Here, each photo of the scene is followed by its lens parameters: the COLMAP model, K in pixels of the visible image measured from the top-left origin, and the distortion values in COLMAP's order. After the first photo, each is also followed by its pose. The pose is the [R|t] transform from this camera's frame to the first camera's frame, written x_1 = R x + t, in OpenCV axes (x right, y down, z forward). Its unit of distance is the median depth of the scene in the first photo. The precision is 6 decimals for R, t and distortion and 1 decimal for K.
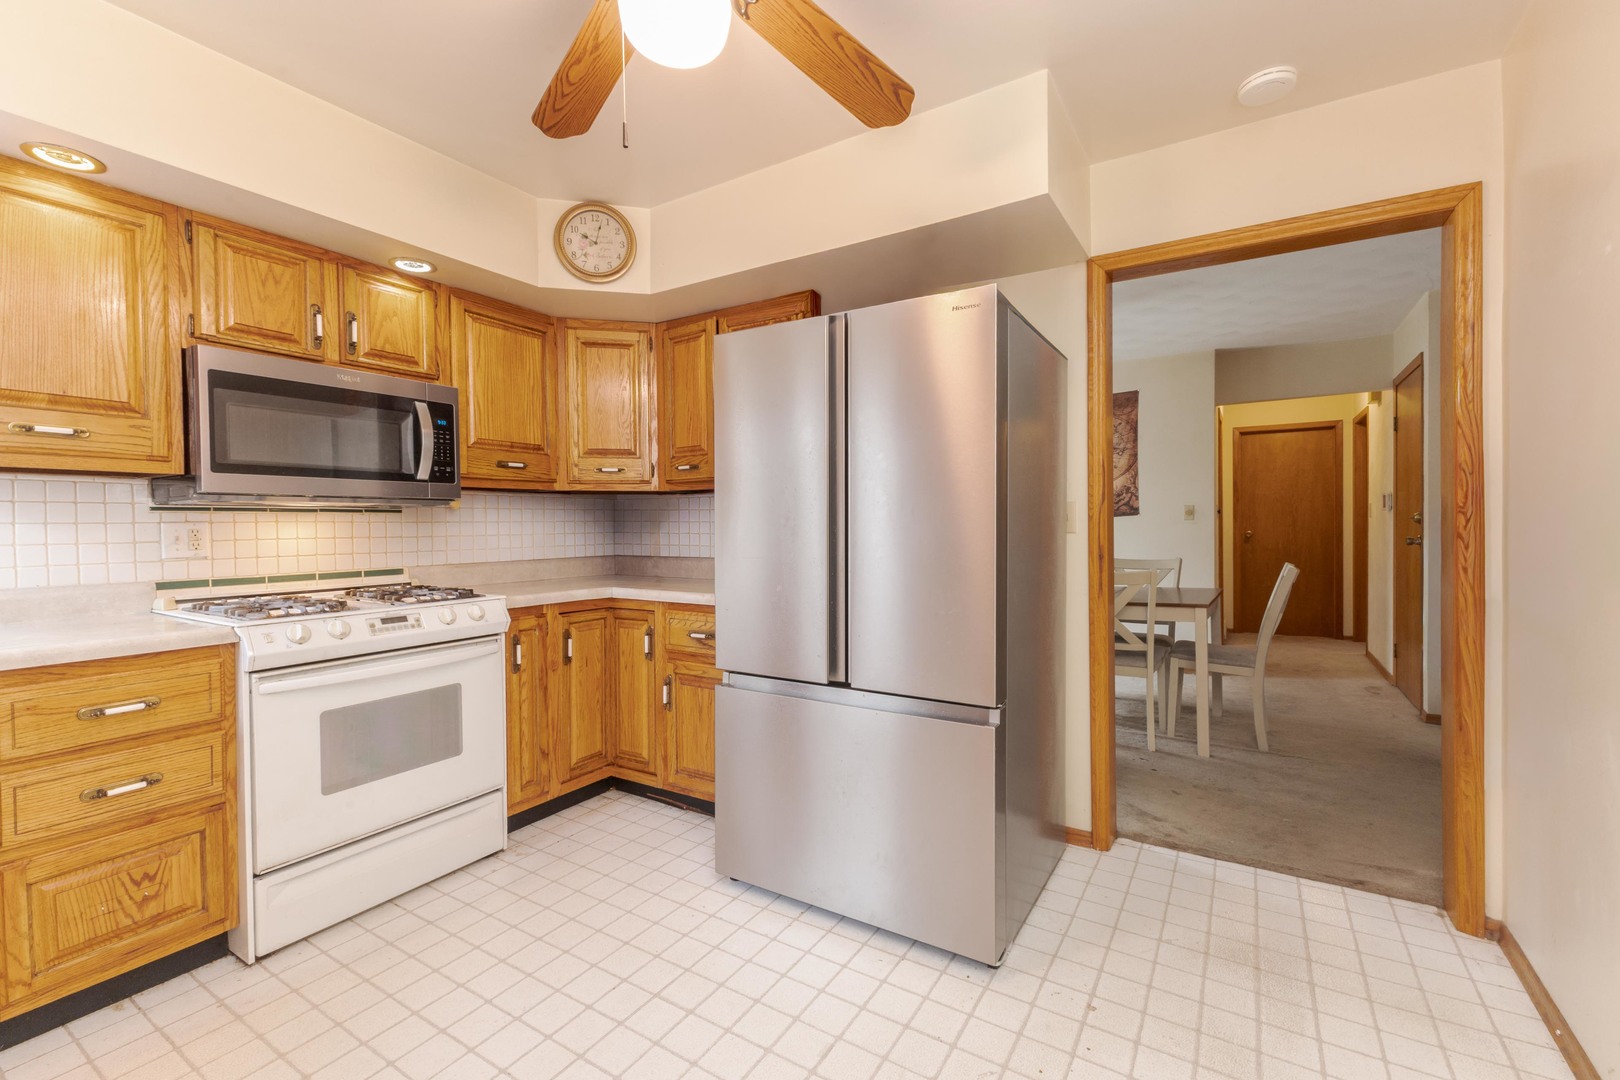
lens RADIAL K [[693.8, 0, 805.6], [0, 693.8, 538.2], [0, 0, 1]] dist [0.000576, -0.000800]
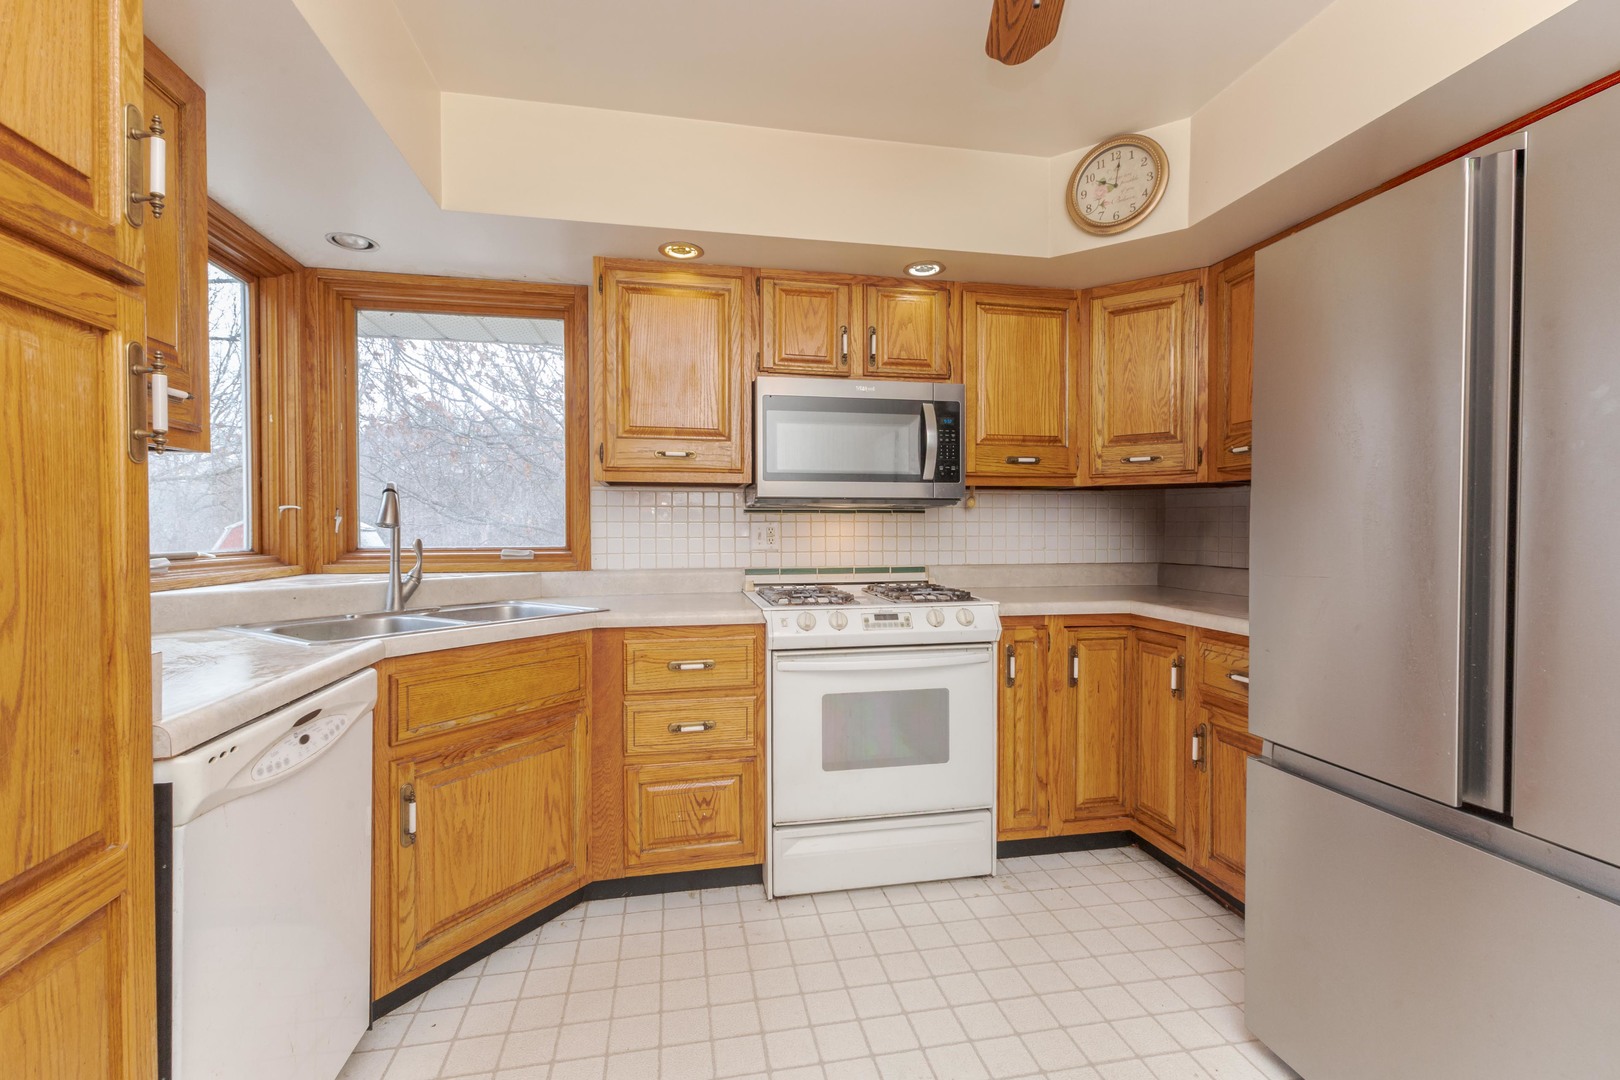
lens RADIAL K [[693.8, 0, 805.6], [0, 693.8, 538.2], [0, 0, 1]] dist [0.000576, -0.000800]
pose [[0.681994, 0.017588, -0.731146, 0.063975], [-0.018999, 0.999799, 0.006330, -0.002481], [0.731111, 0.009574, 0.682192, 0.180763]]
